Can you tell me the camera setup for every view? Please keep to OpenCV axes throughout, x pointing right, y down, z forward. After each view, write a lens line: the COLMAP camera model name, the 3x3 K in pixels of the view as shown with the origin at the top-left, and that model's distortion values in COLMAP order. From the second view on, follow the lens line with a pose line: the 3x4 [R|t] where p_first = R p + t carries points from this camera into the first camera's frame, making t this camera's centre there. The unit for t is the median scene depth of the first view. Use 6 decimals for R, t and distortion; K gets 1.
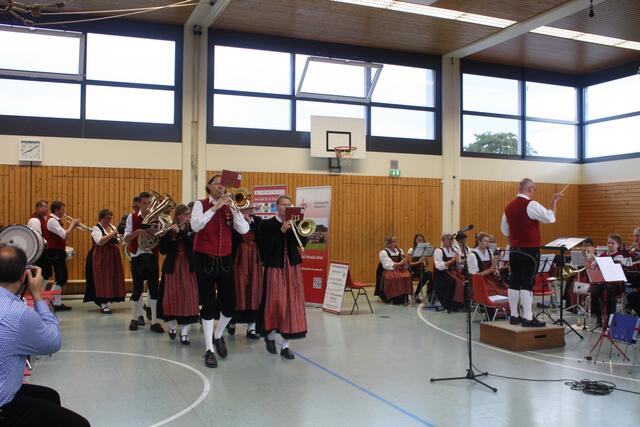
lens RADIAL K [[654.6, 0, 320.0], [0, 654.6, 213.5], [0, 0, 1]] dist [-0.089175, -0.004351]
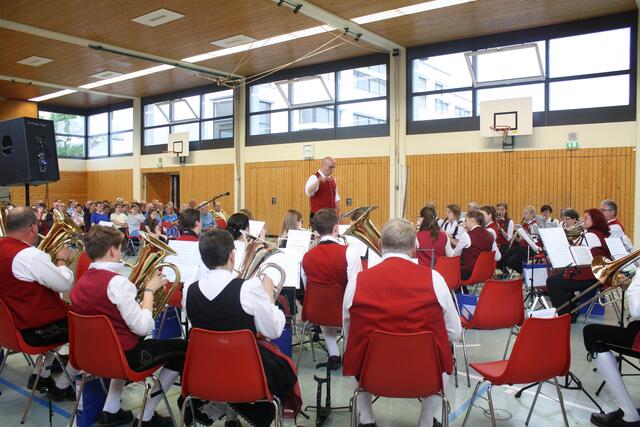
lens RADIAL K [[538.0, 0, 320.0], [0, 538.0, 213.5], [0, 0, 1]] dist [-0.165977, 0.162249]
pose [[0.499336, 0.030180, -0.865883, 0.649260], [0.011809, 0.999063, 0.041632, 0.005468], [0.866328, -0.031013, 0.498512, 0.277039]]
